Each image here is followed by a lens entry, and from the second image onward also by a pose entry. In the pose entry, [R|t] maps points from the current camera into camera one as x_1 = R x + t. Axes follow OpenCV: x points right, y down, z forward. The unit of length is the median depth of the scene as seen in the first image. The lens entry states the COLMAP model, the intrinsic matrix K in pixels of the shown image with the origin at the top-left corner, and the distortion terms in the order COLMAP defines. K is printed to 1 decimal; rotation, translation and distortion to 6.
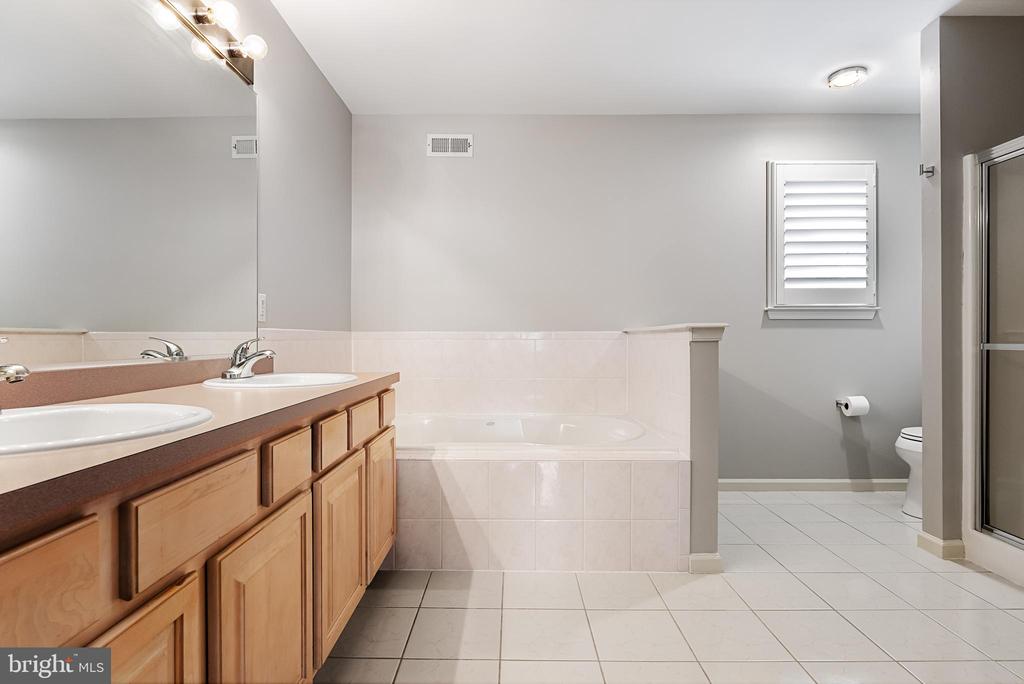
lens RADIAL K [[529.2, 0, 510.8], [0, 529.2, 341.4], [0, 0, 1]] dist [-0.000307, -0.000032]
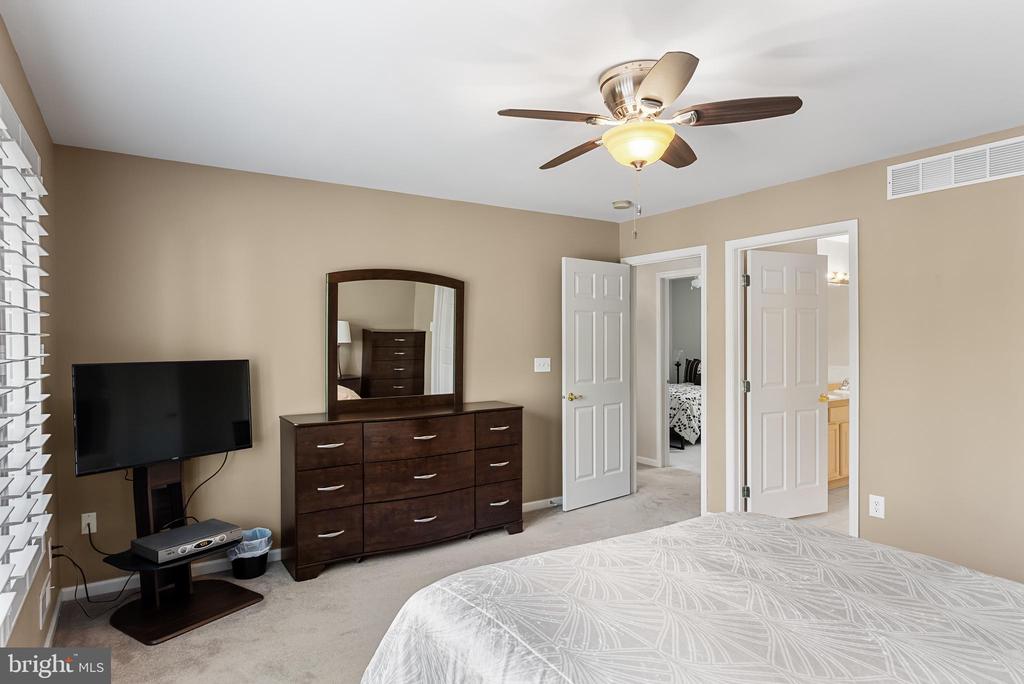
lens RADIAL K [[577.9, 0, 511.8], [0, 577.9, 341.3], [0, 0, 1]] dist [0.002335, 0.000989]
pose [[0.548360, 0.004012, -0.836233, 1.833285], [-0.000900, 0.999991, 0.004207, -0.333353], [0.836242, -0.001555, 0.548358, -3.650480]]
